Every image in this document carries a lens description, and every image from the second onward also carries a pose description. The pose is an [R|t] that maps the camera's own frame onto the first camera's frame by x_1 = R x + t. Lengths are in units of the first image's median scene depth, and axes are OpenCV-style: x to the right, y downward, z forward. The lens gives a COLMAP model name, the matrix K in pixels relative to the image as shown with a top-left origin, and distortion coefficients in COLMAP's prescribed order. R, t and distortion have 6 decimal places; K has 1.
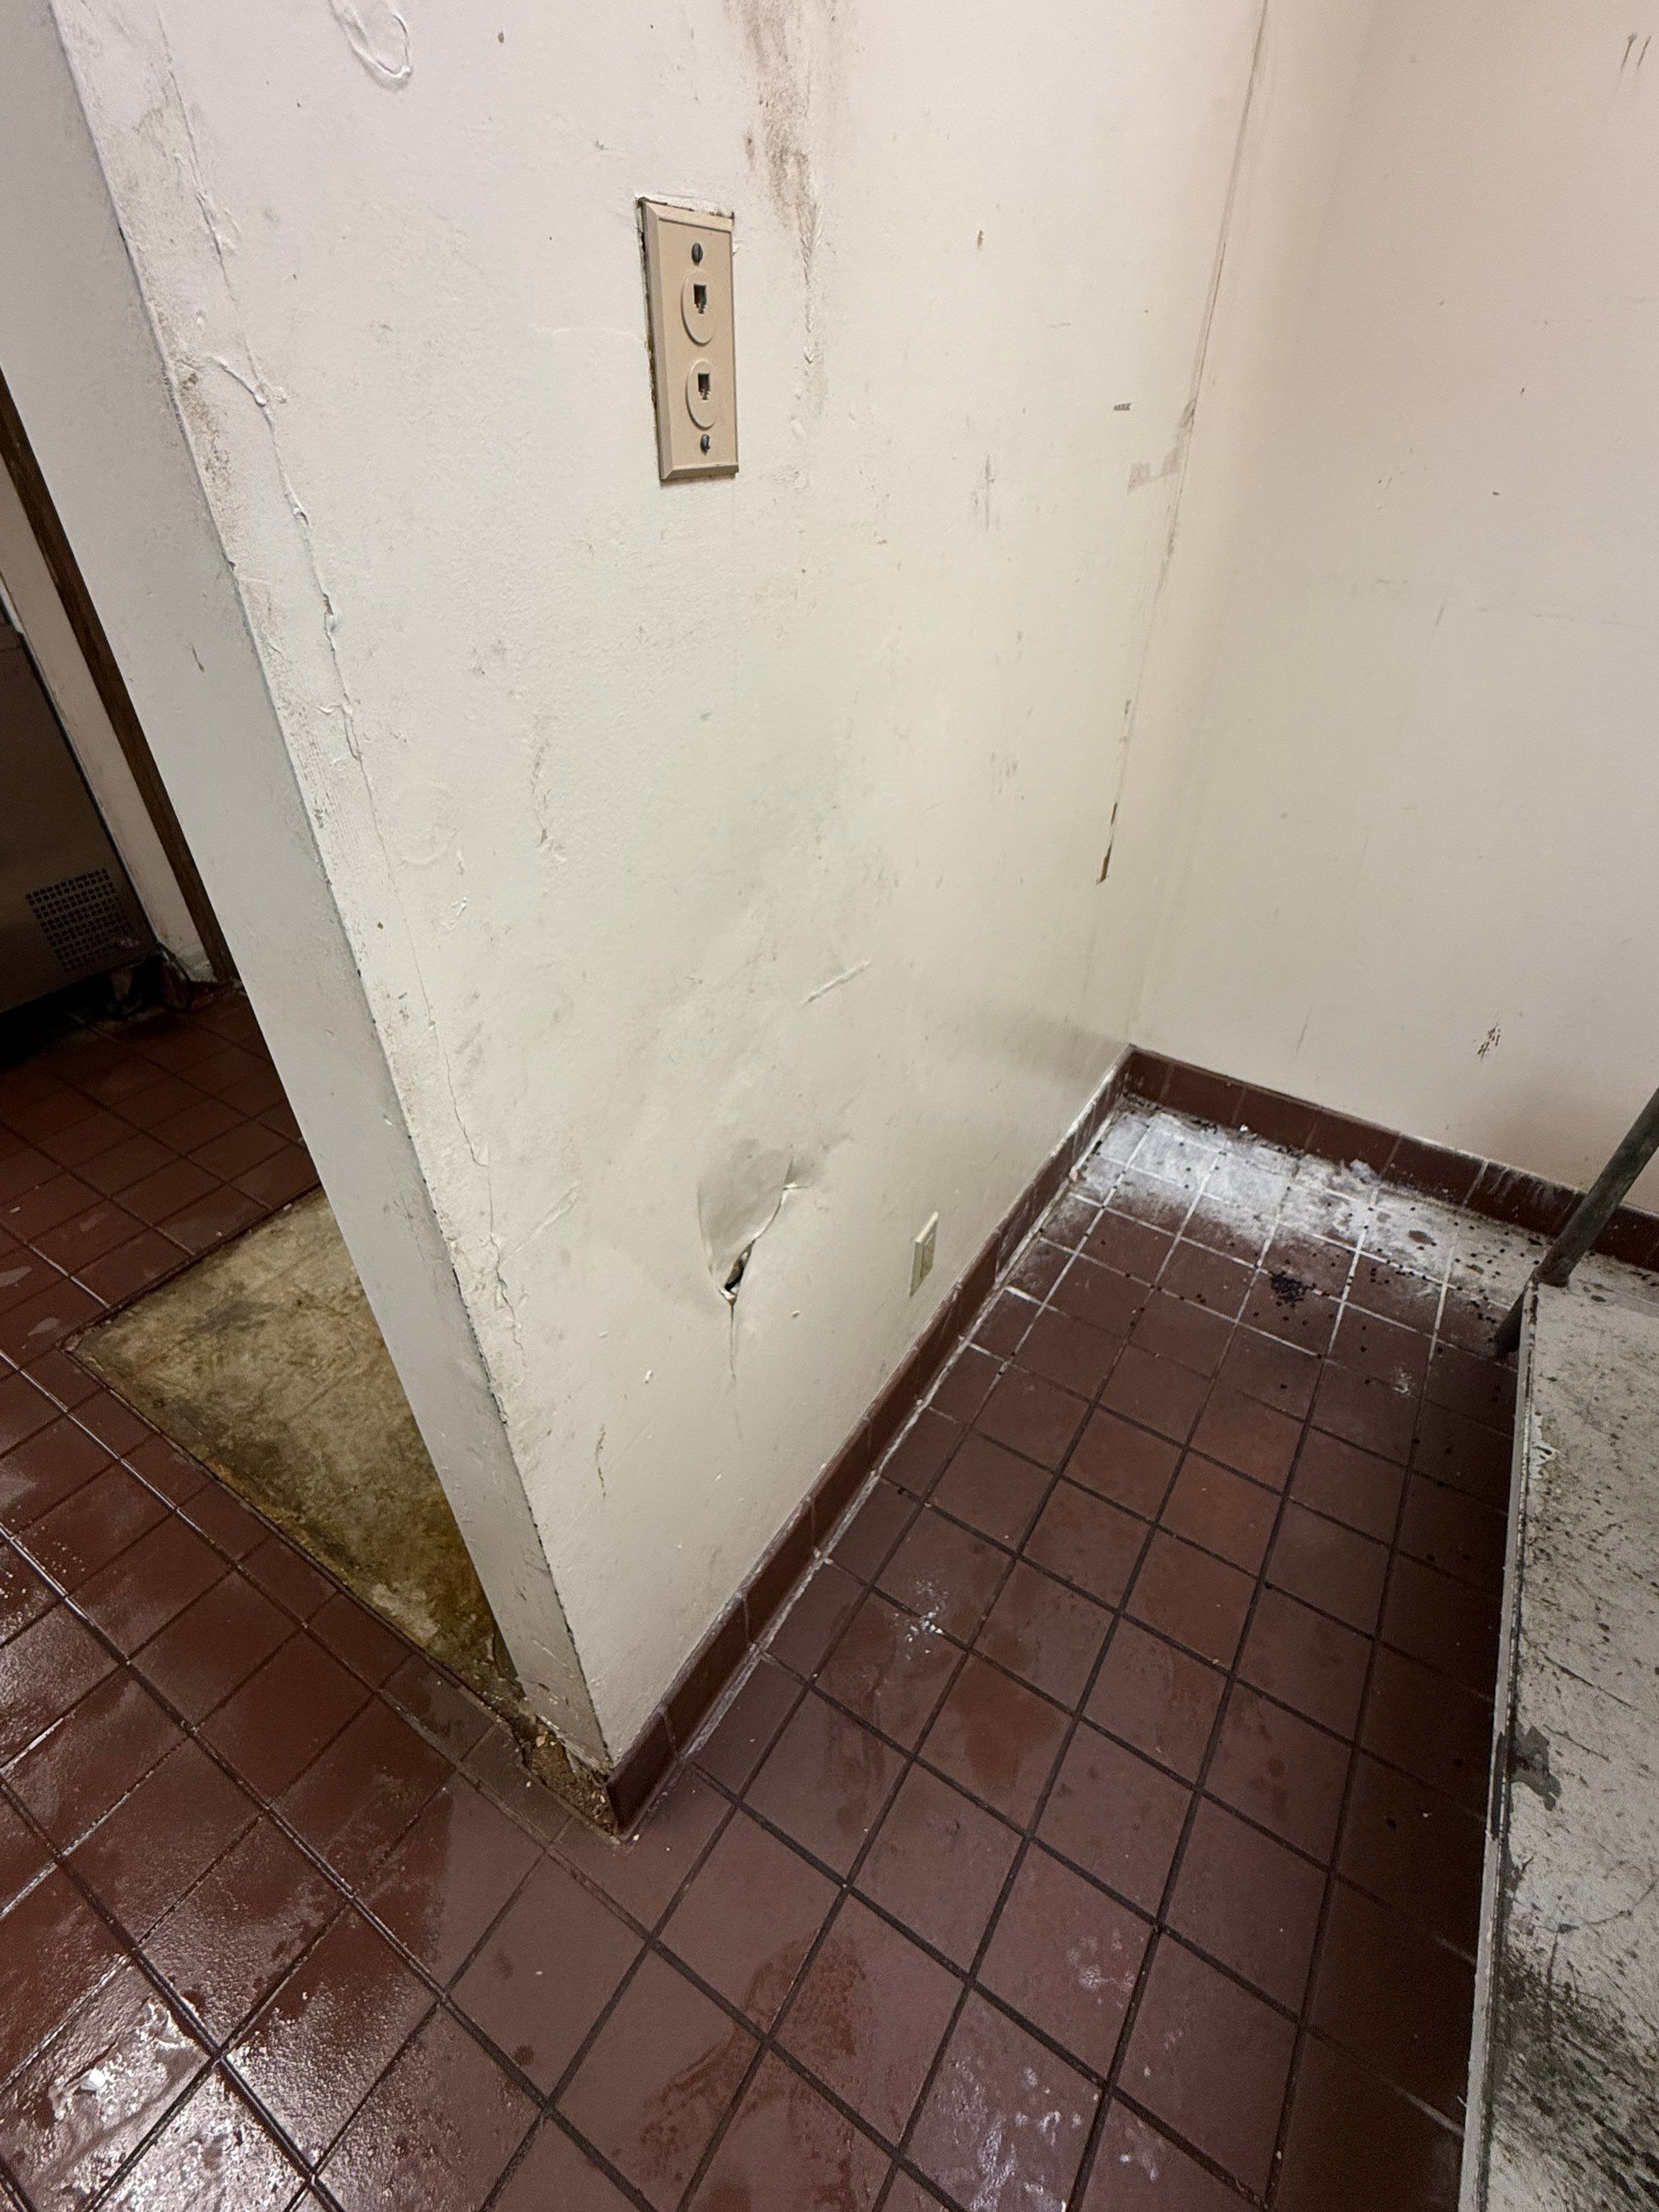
lens RADIAL K [[986.9, 0, 840.8], [0, 986.9, 1098.3], [0, 0, 1]] dist [-0.001784, 0.000073]
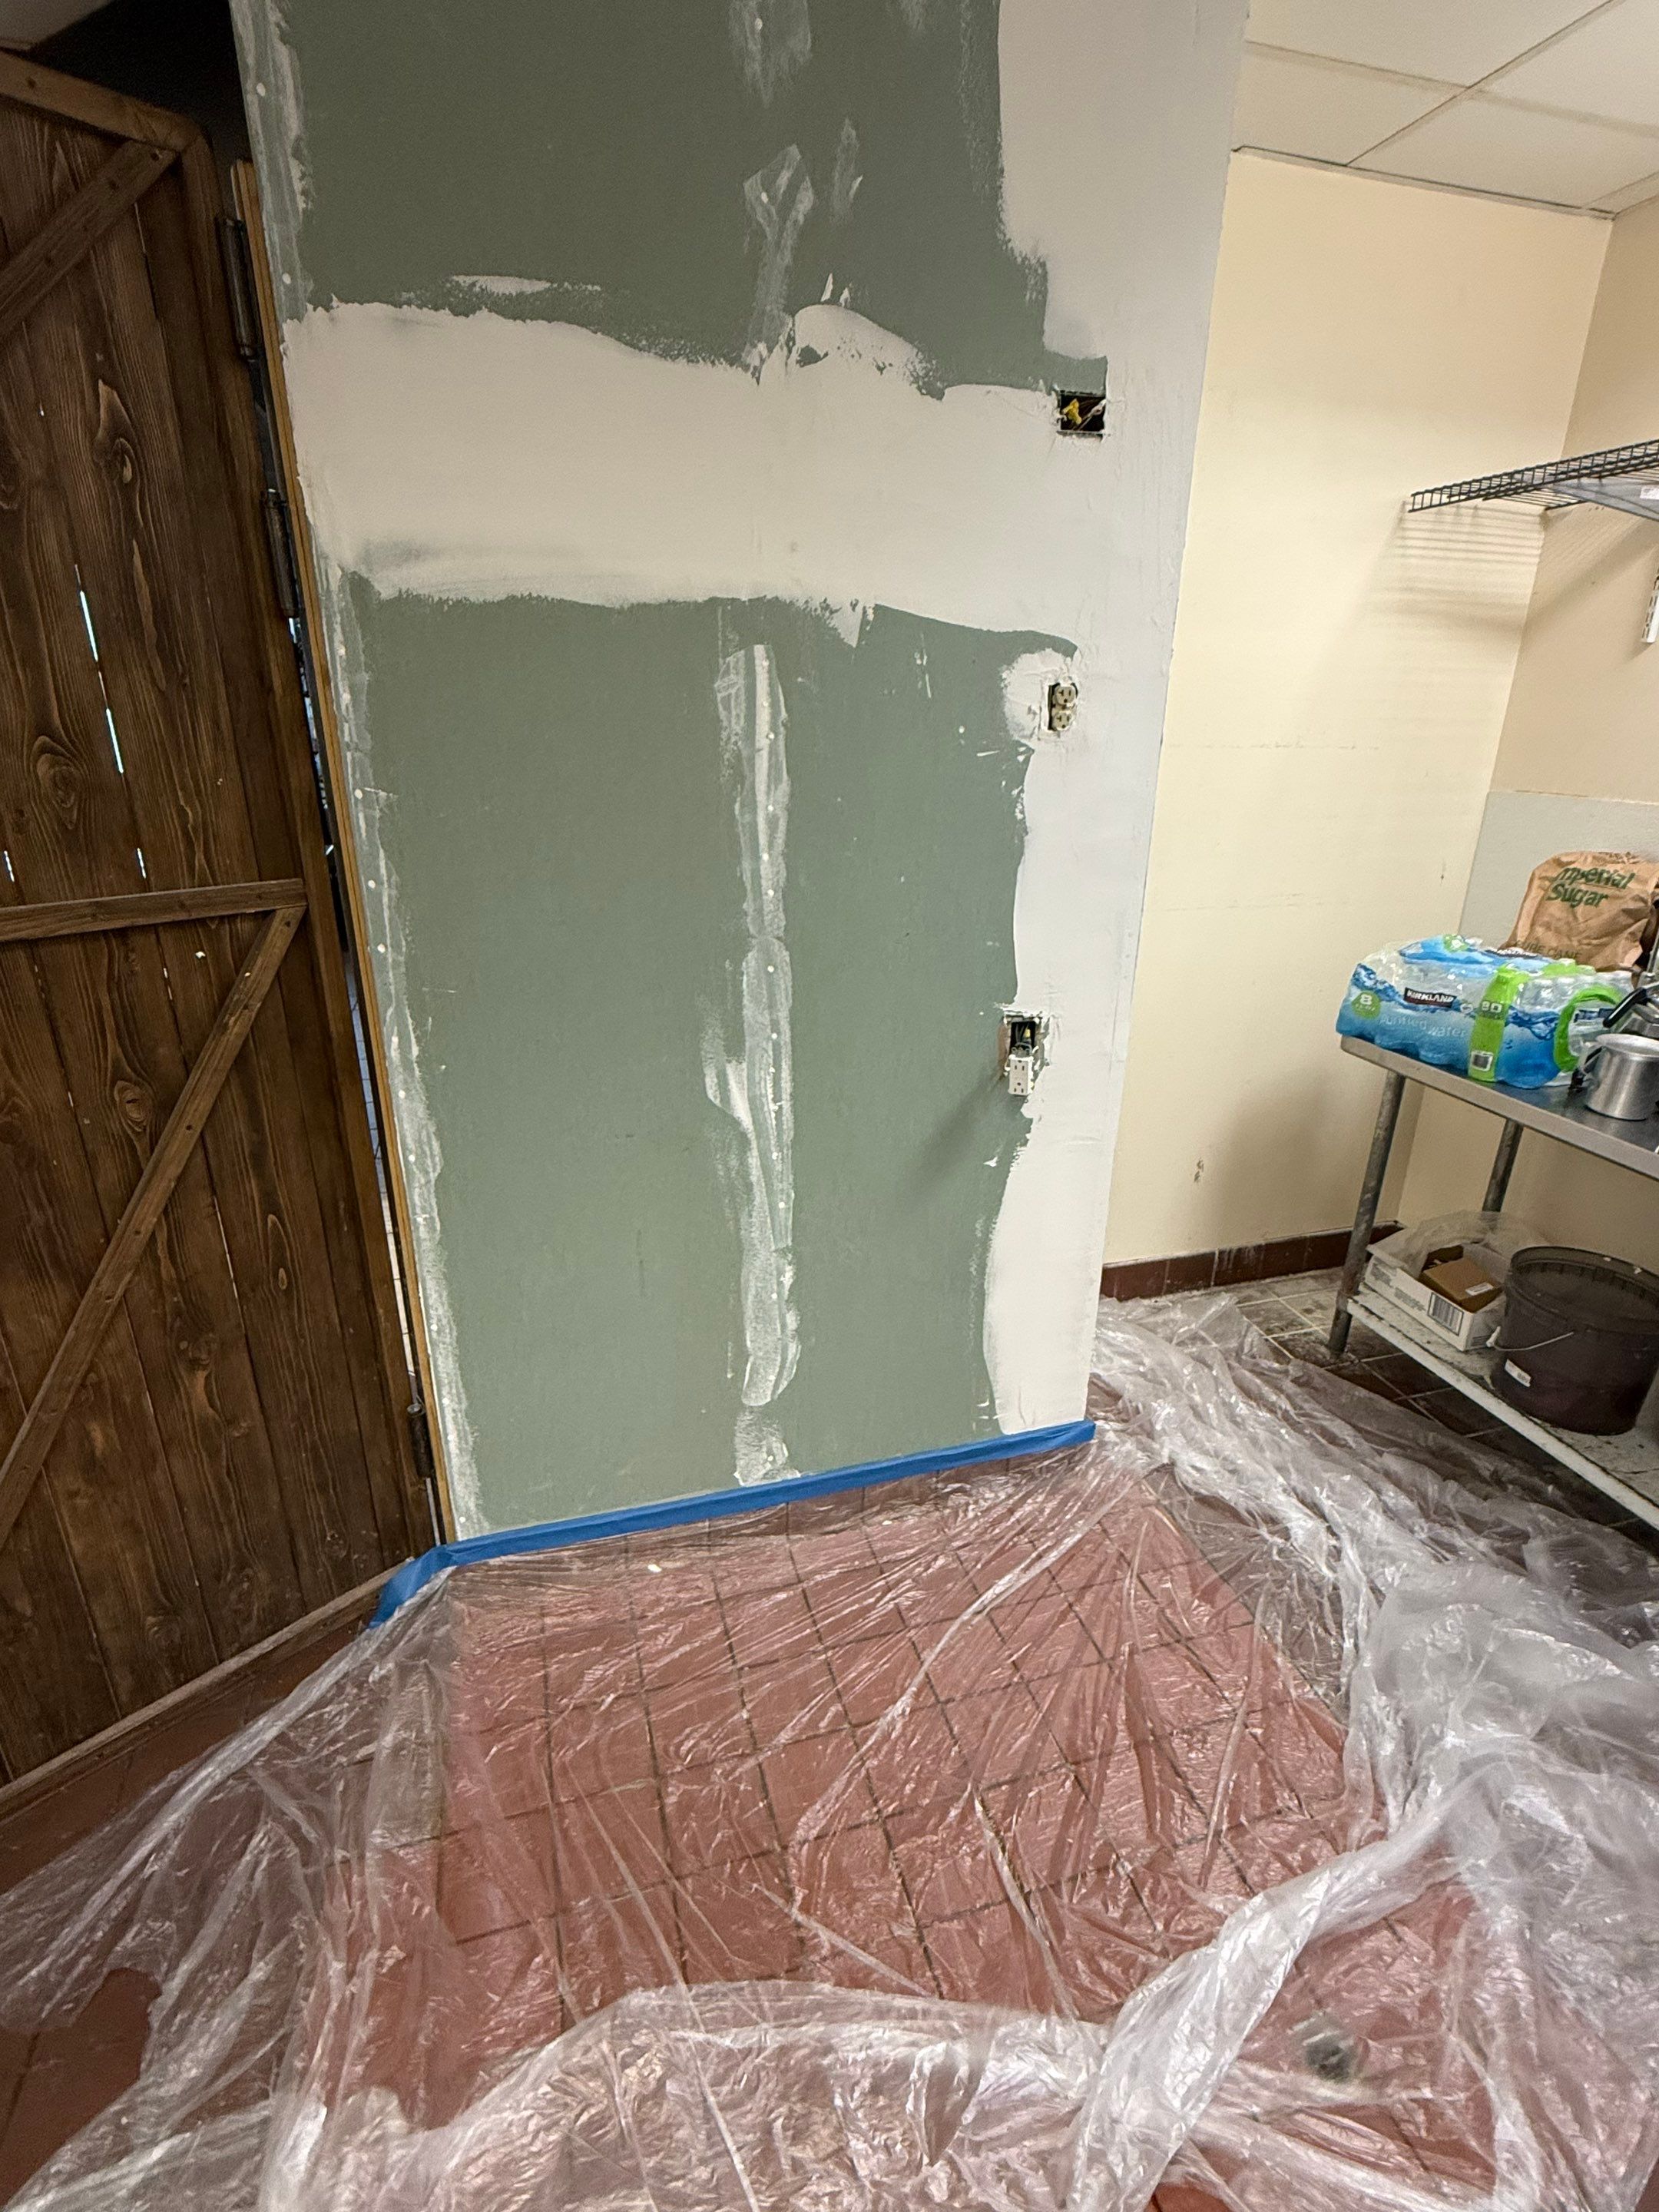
lens RADIAL K [[1065.6, 0, 838.1], [0, 1065.6, 1101.4], [0, 0, 1]] dist [-0.000754, 0.000585]
pose [[0.651726, -0.276445, 0.706280, -0.900258], [0.452810, 0.888861, -0.069926, -0.331840], [-0.608454, 0.365383, 0.704470, 0.230723]]
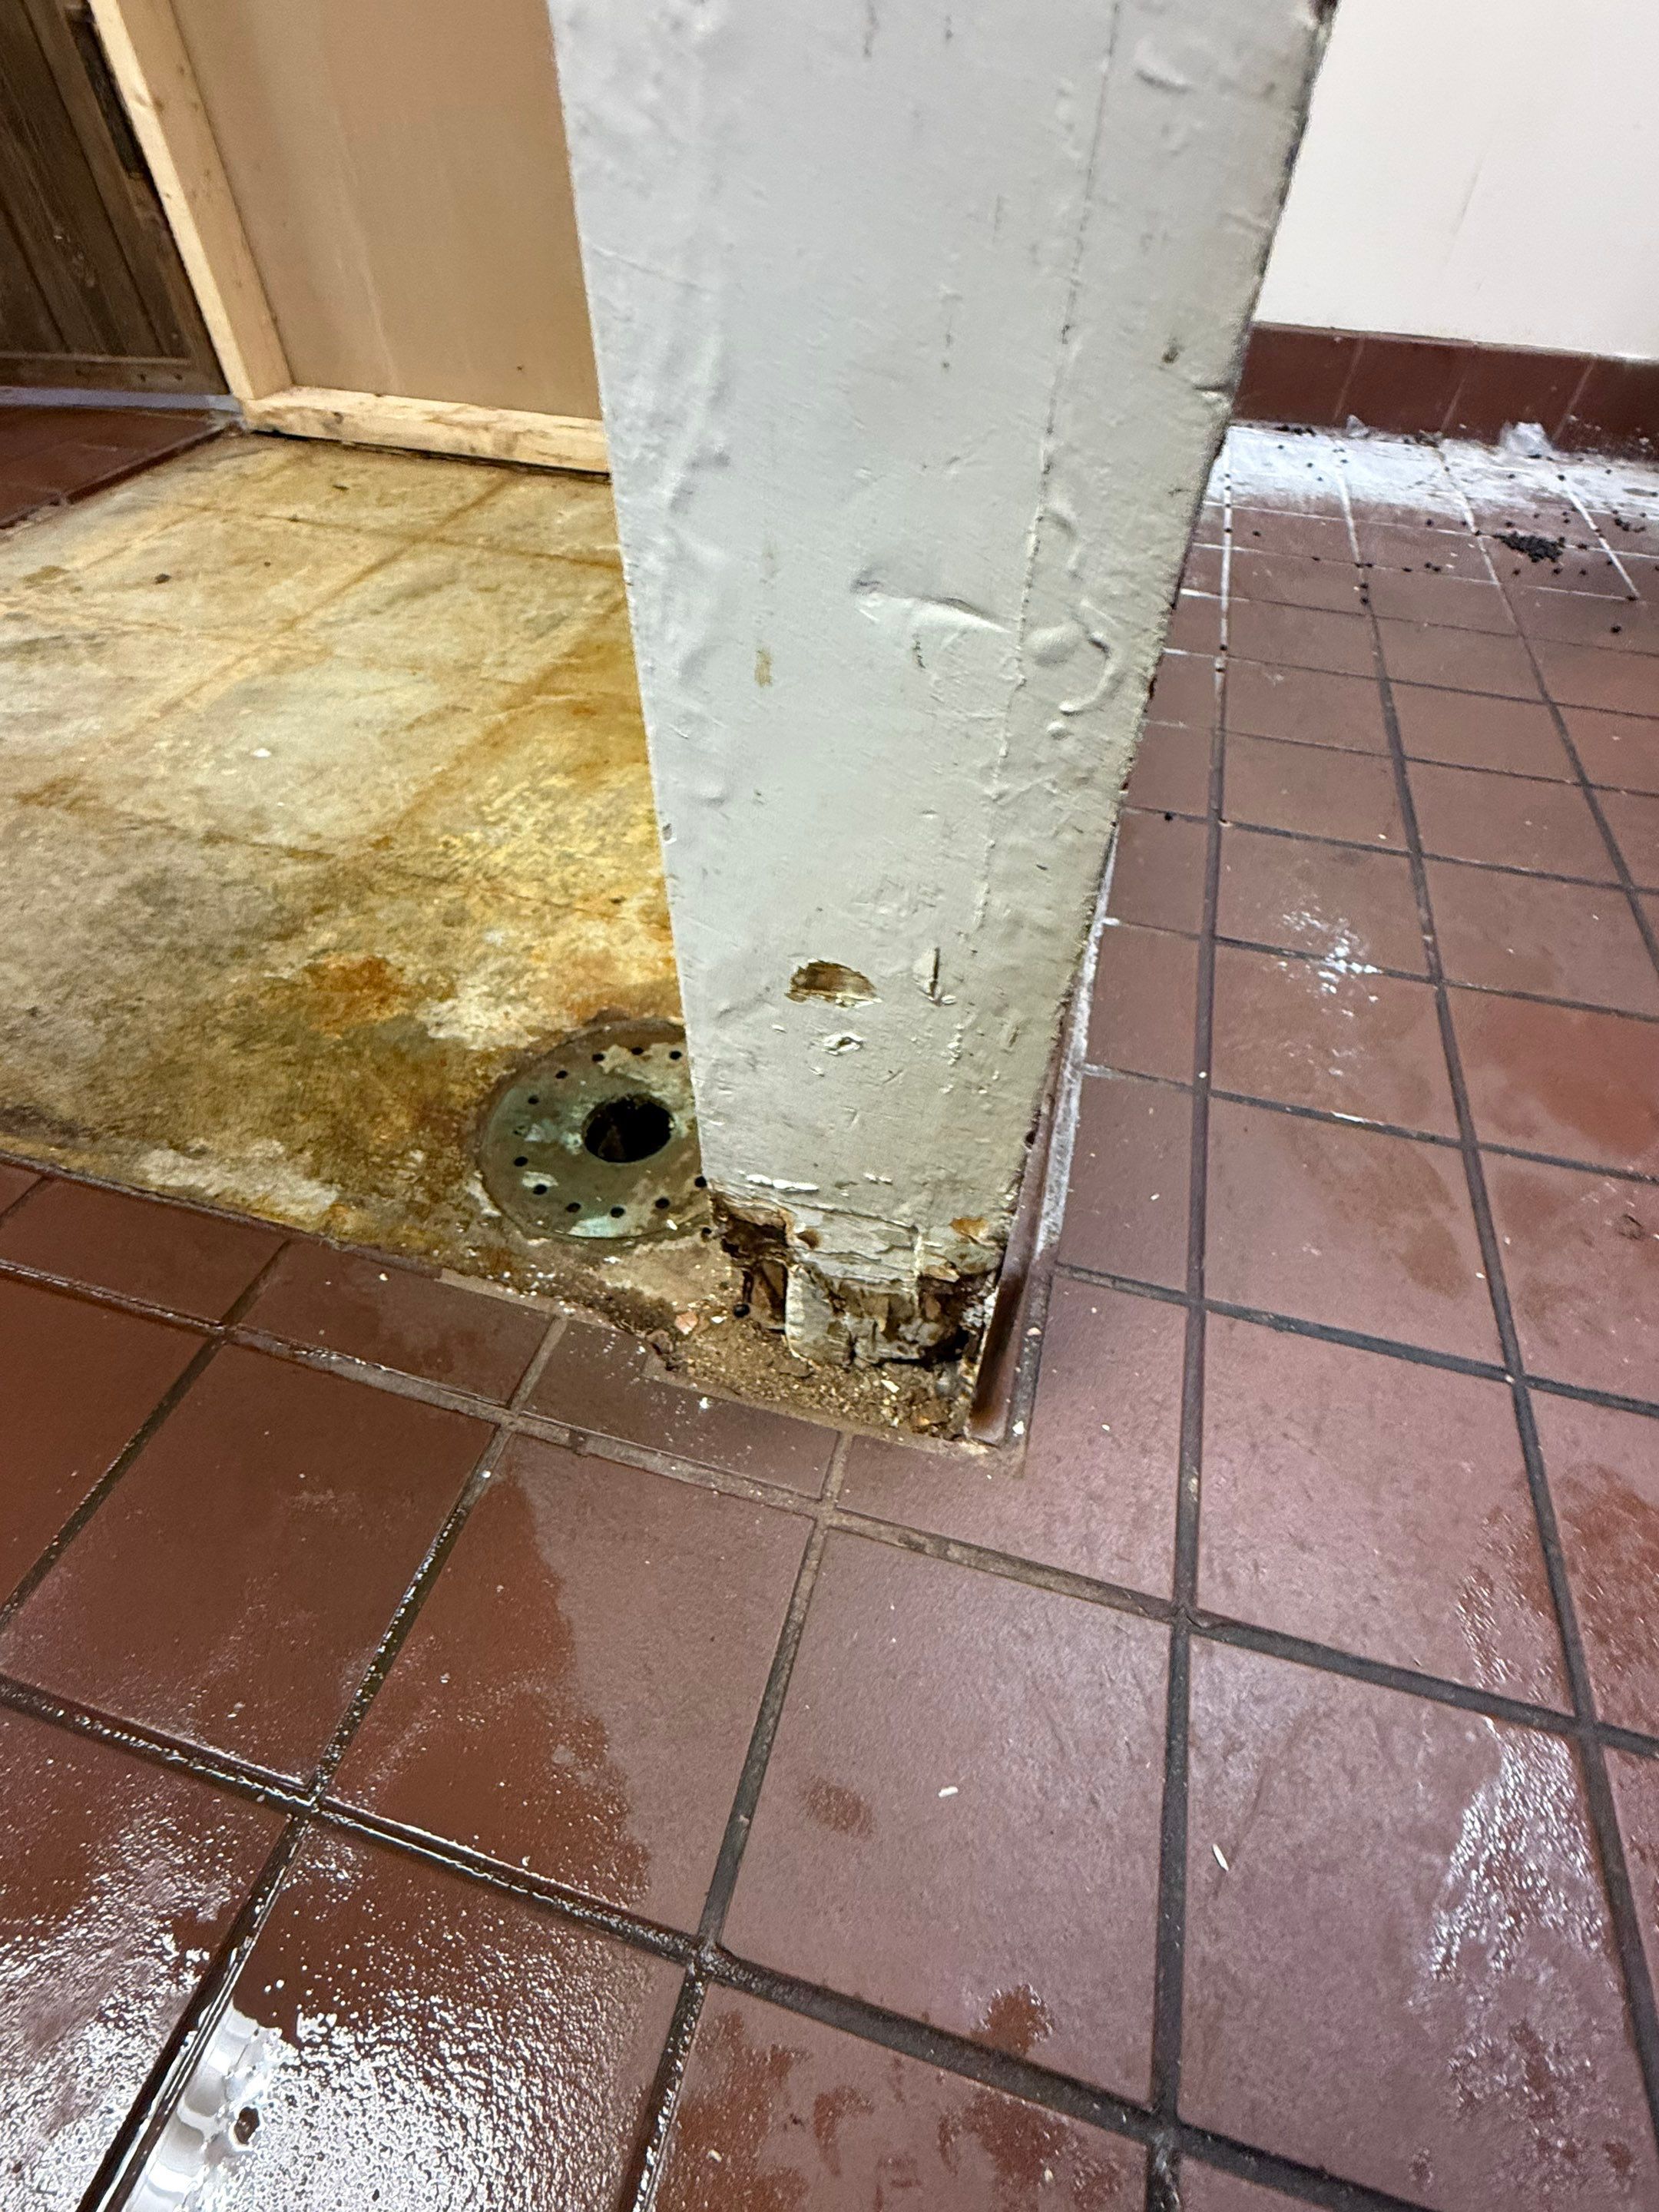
lens RADIAL K [[986.9, 0, 829.9], [0, 986.9, 1098.8], [0, 0, 1]] dist [-0.001784, 0.000073]
pose [[0.957195, -0.211698, 0.197387, -0.250704], [0.168479, 0.962024, 0.214765, 0.393603], [-0.235356, -0.172316, 0.956512, 0.495965]]
